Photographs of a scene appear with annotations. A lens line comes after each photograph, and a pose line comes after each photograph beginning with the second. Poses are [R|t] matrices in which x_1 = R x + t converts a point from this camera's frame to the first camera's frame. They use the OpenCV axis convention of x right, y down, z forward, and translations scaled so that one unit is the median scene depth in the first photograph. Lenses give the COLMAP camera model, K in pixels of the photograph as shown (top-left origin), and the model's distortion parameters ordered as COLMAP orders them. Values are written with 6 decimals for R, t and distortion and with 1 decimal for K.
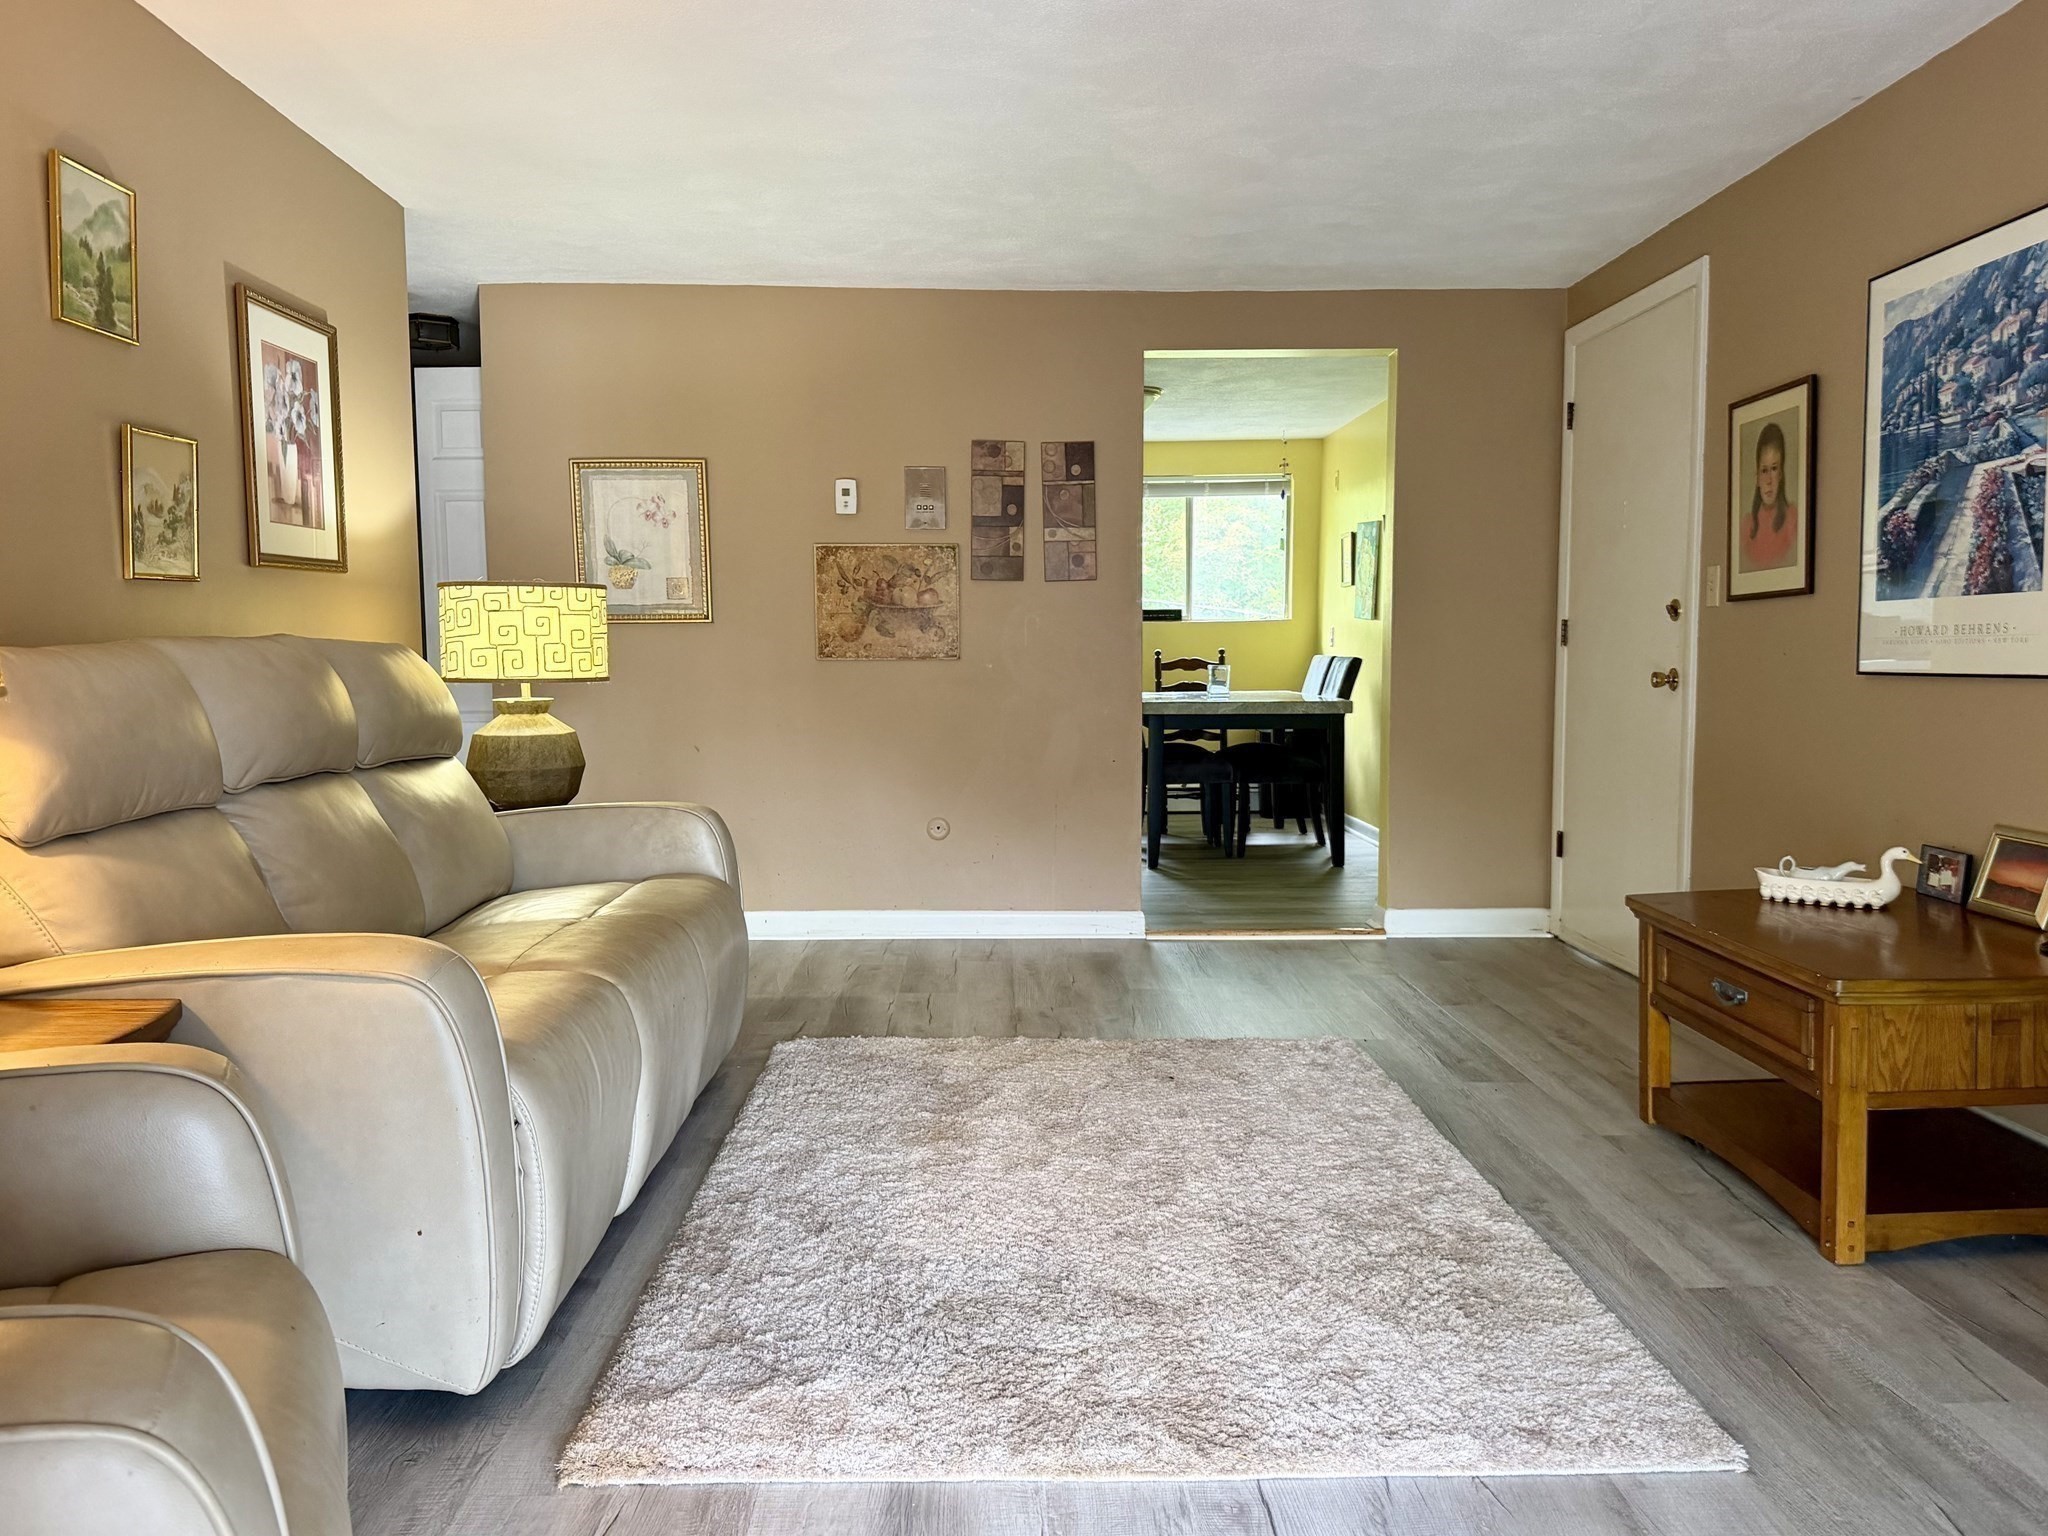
lens RADIAL K [[1428.2, 0, 1022.4], [0, 1428.2, 767.9], [0, 0, 1]] dist [0.005355, -0.006523]
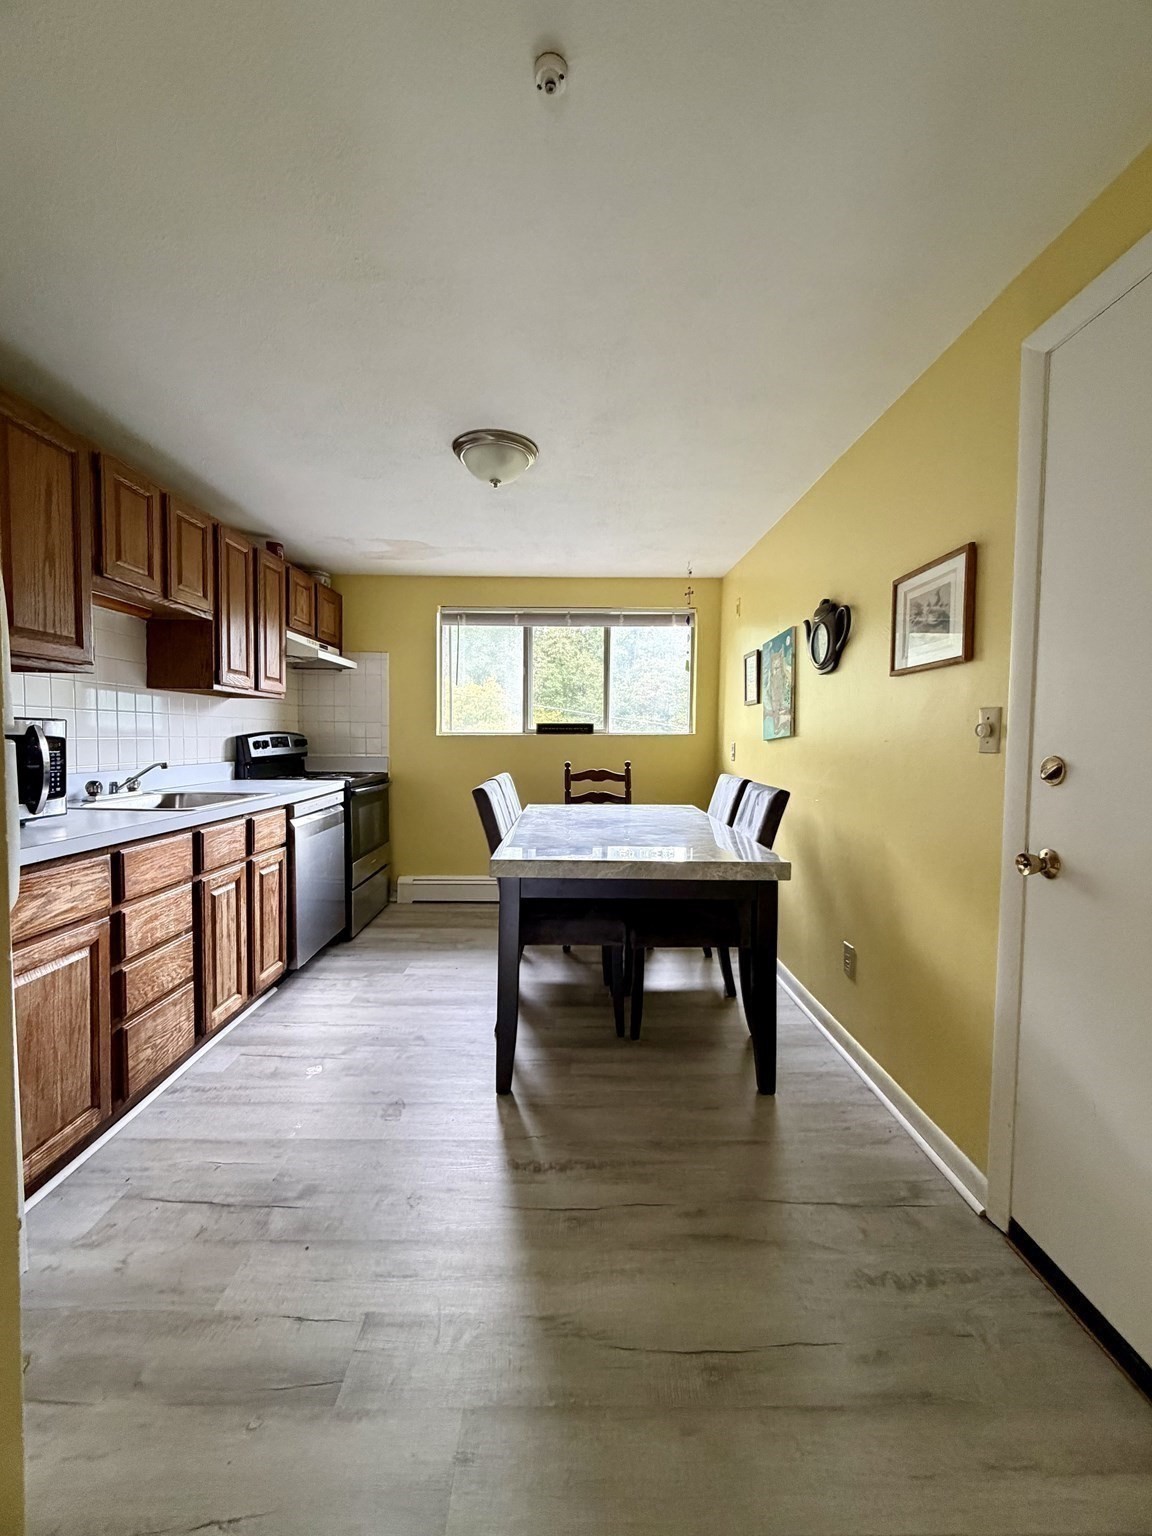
lens RADIAL K [[609.6, 0, 576.0], [0, 609.6, 762.3], [0, 0, 1]] dist [-0.000158, 0.000341]
pose [[0.999759, 0.020772, 0.007109, 0.097907], [-0.020450, 0.998877, -0.042739, -0.063009], [-0.007989, 0.042583, 0.999061, 0.553019]]
